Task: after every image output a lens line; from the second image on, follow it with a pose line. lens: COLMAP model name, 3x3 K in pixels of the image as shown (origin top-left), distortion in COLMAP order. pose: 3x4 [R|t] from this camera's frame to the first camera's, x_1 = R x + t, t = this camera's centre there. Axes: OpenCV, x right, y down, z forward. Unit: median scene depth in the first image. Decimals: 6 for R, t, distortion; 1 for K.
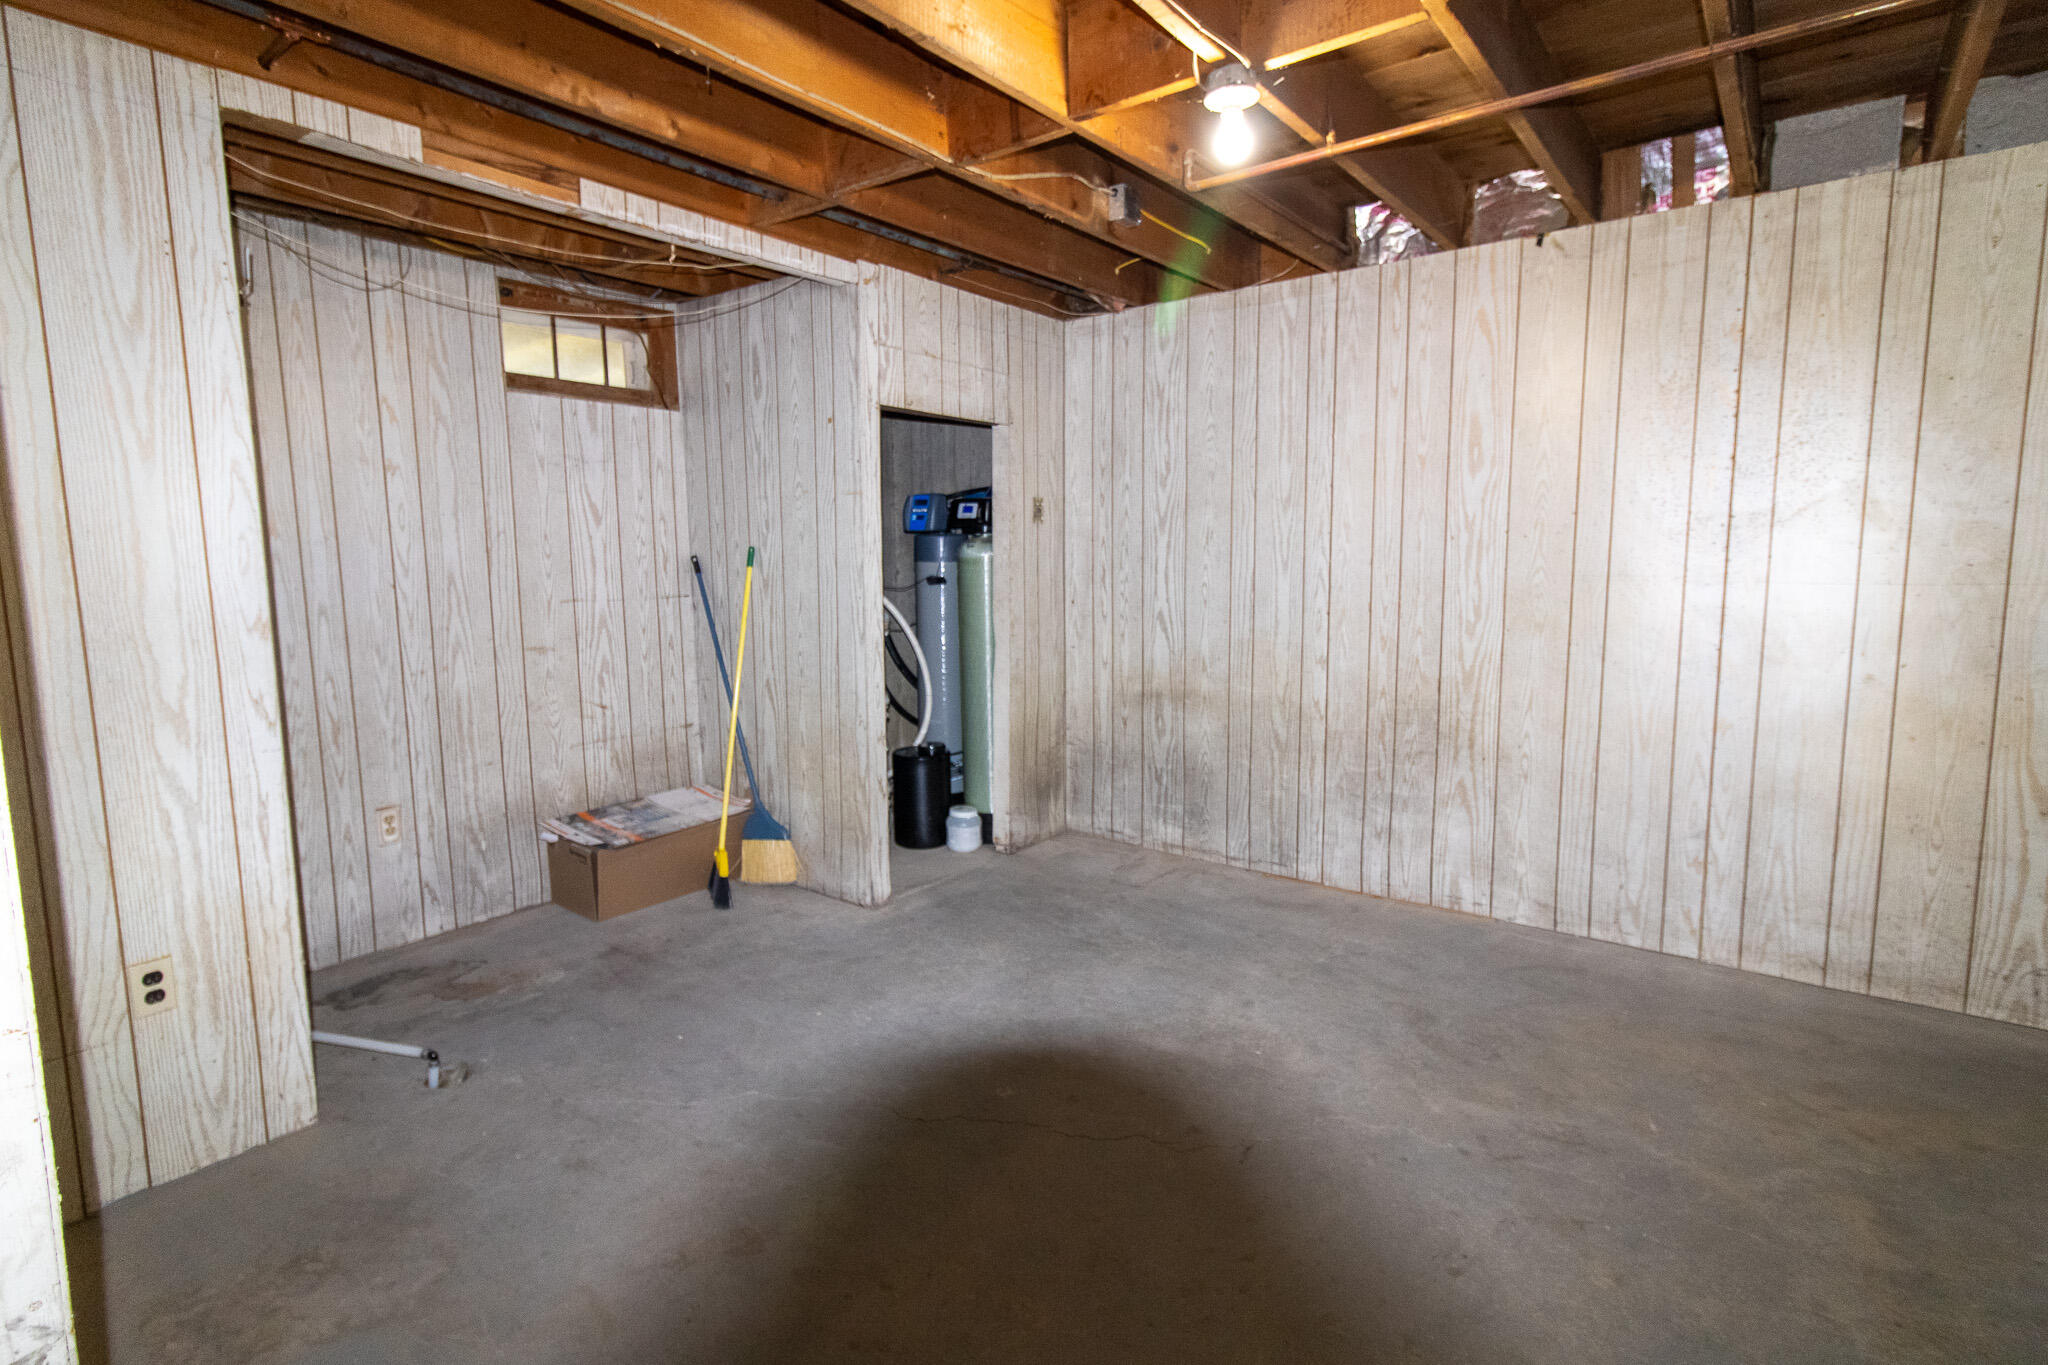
lens RADIAL K [[978.3, 0, 1023.3], [0, 978.3, 669.8], [0, 0, 1]] dist [0.004895, -0.000010]
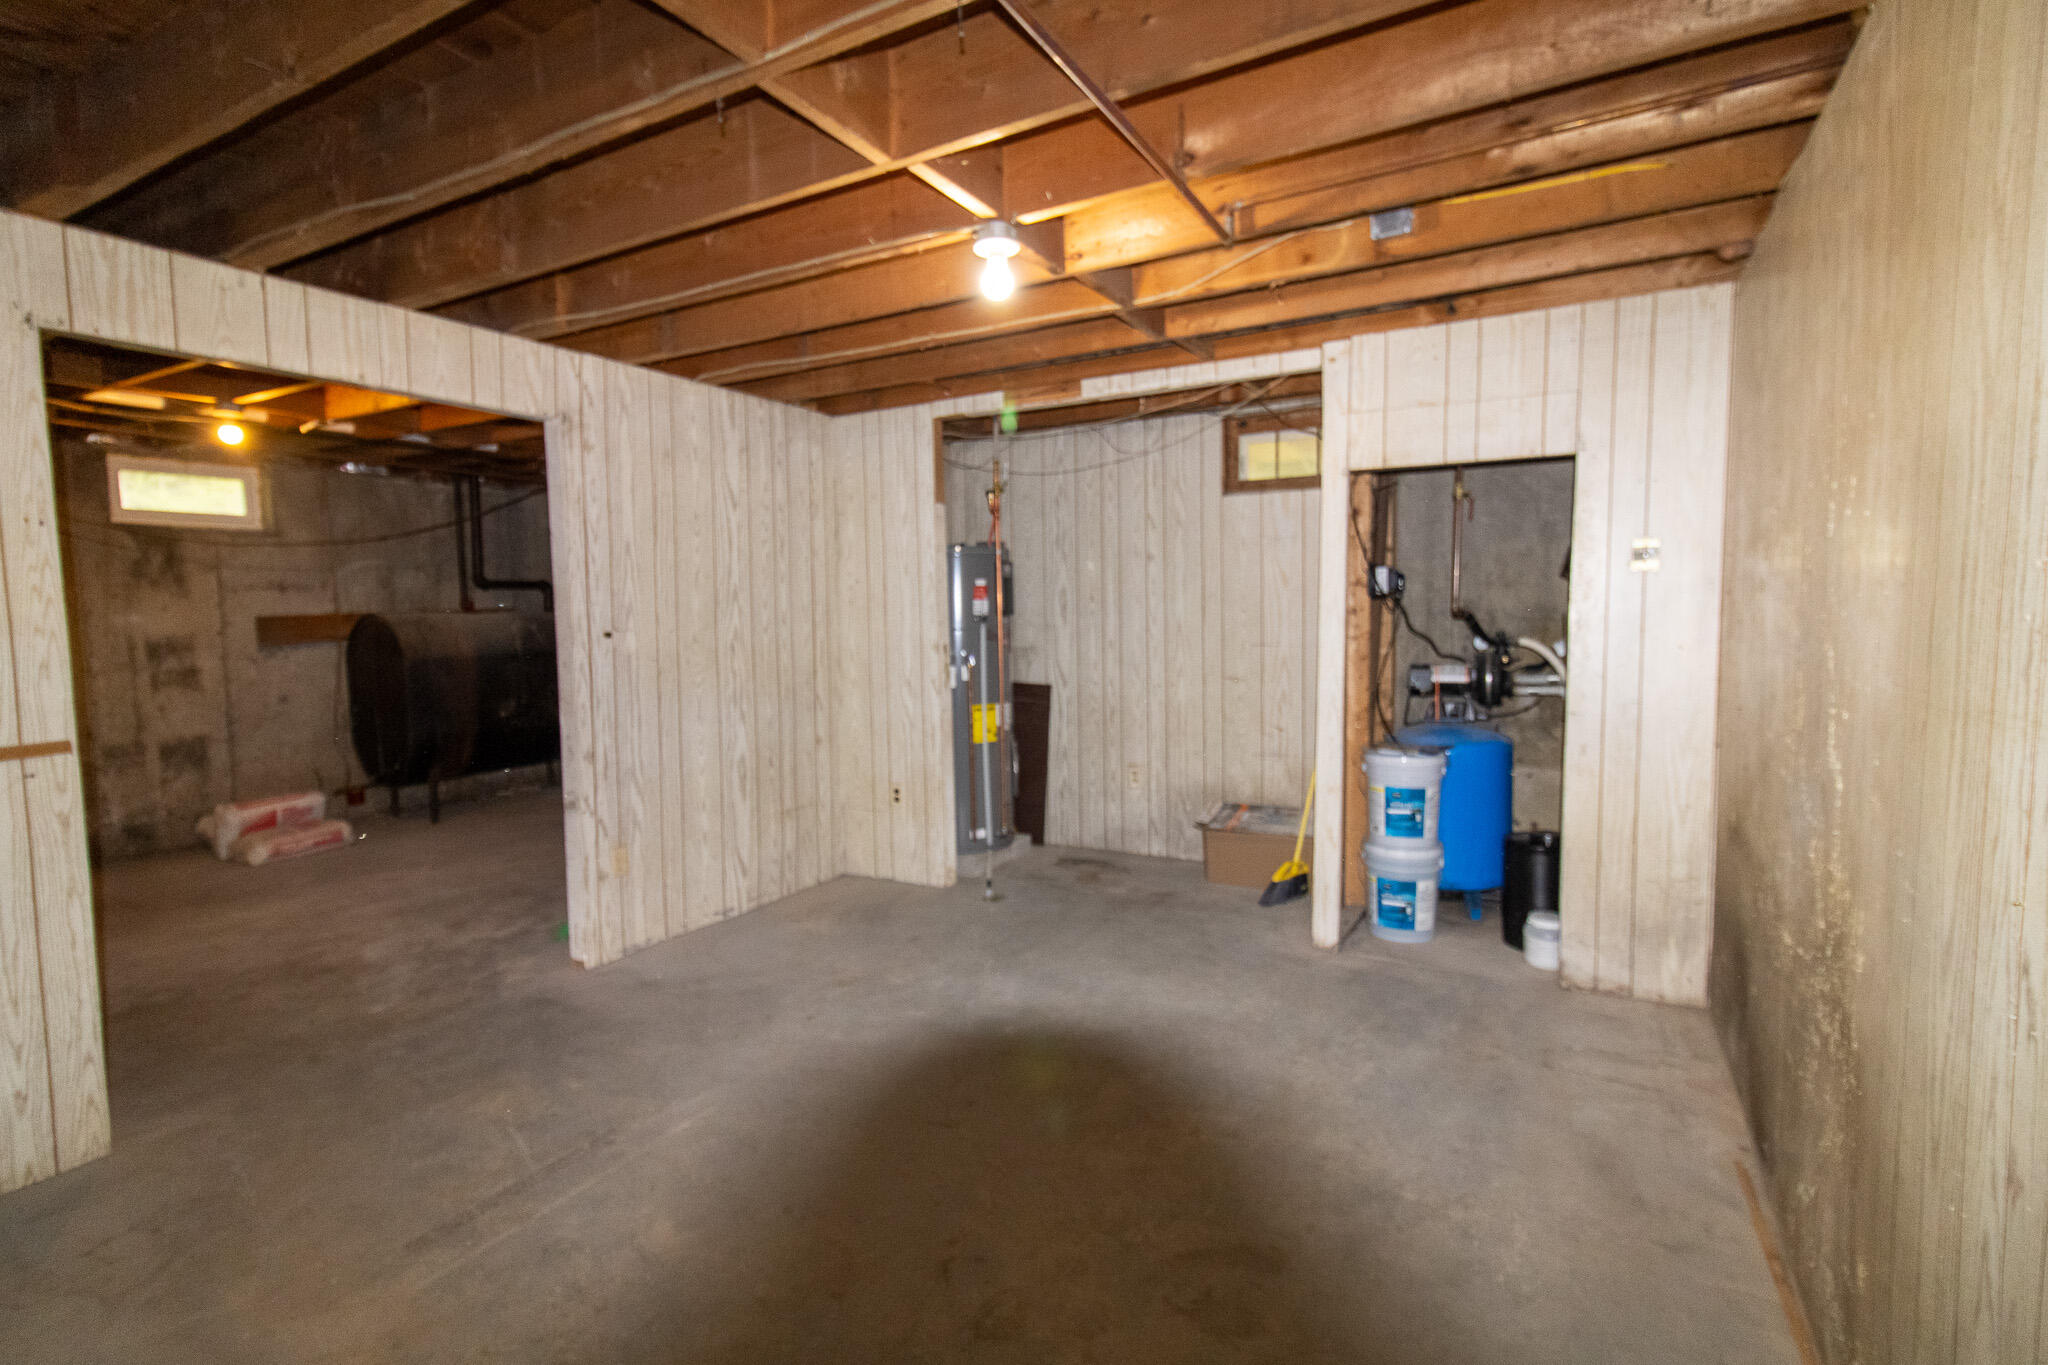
lens RADIAL K [[943.0, 0, 1017.7], [0, 943.0, 665.9], [0, 0, 1]] dist [0.001845, -0.000270]
pose [[0.158975, 0.066507, -0.985040, 0.825142], [-0.106133, 0.993098, 0.049923, -0.078920], [0.981561, 0.096609, 0.164937, 0.523633]]
